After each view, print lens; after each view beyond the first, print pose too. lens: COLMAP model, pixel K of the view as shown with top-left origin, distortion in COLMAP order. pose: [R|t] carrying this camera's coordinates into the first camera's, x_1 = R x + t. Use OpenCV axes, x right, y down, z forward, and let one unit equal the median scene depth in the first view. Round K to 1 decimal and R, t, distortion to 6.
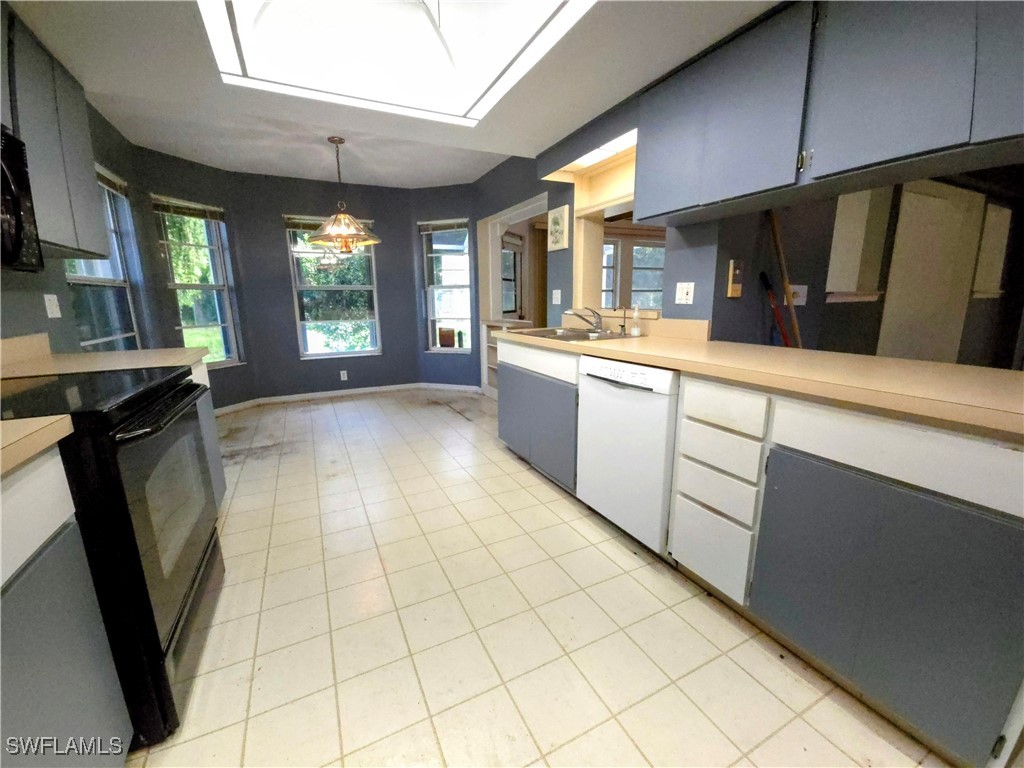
lens RADIAL K [[416.2, 0, 508.6], [0, 416.2, 383.1], [0, 0, 1]] dist [0.001035, 0.000113]
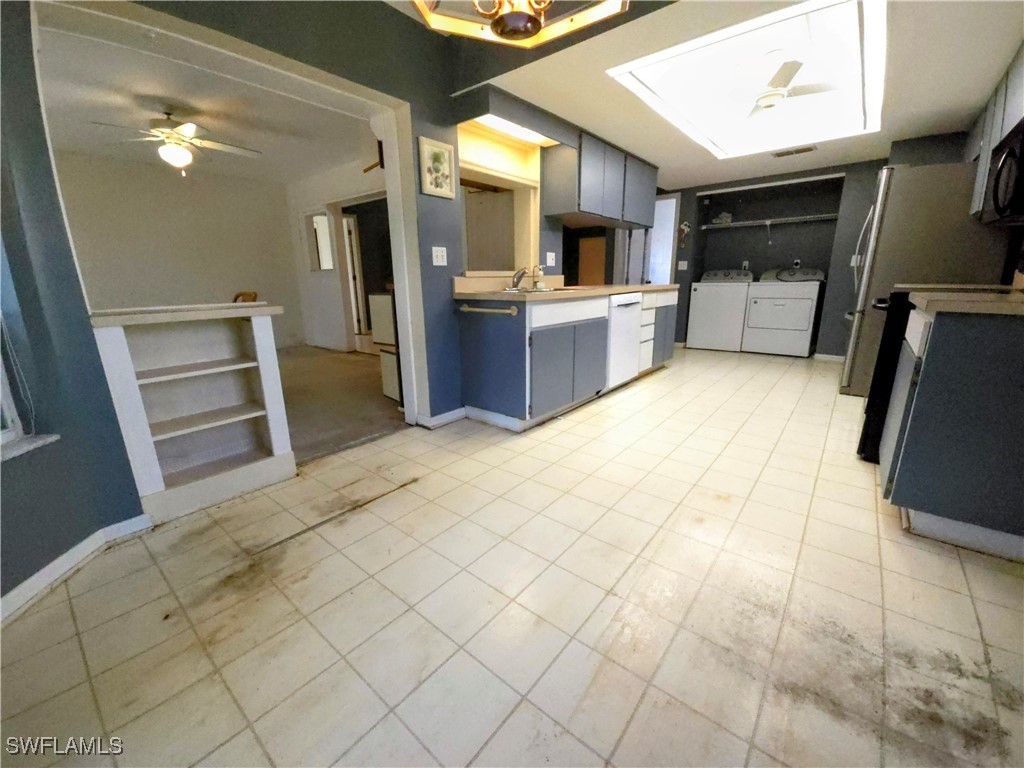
lens RADIAL K [[416.2, 0, 508.6], [0, 416.2, 383.1], [0, 0, 1]] dist [0.001035, 0.000113]
pose [[-0.407219, -0.209618, 0.888950, -0.774252], [0.199769, 0.929297, 0.310644, -0.221793], [-0.891215, 0.304085, -0.336552, 1.346422]]
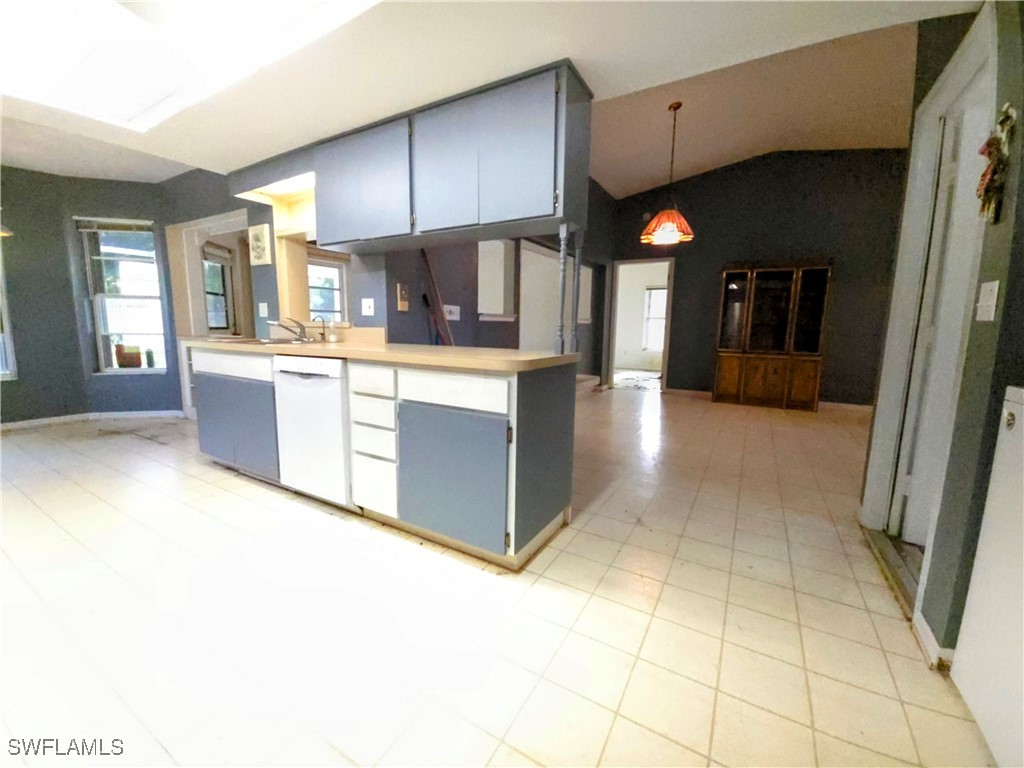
lens RADIAL K [[416.2, 0, 508.6], [0, 416.2, 383.1], [0, 0, 1]] dist [0.001035, 0.000113]
pose [[0.838093, -0.052424, 0.543003, 0.060153], [0.086302, 0.995579, -0.037083, 0.072196], [-0.538658, 0.077941, 0.838912, -0.200995]]
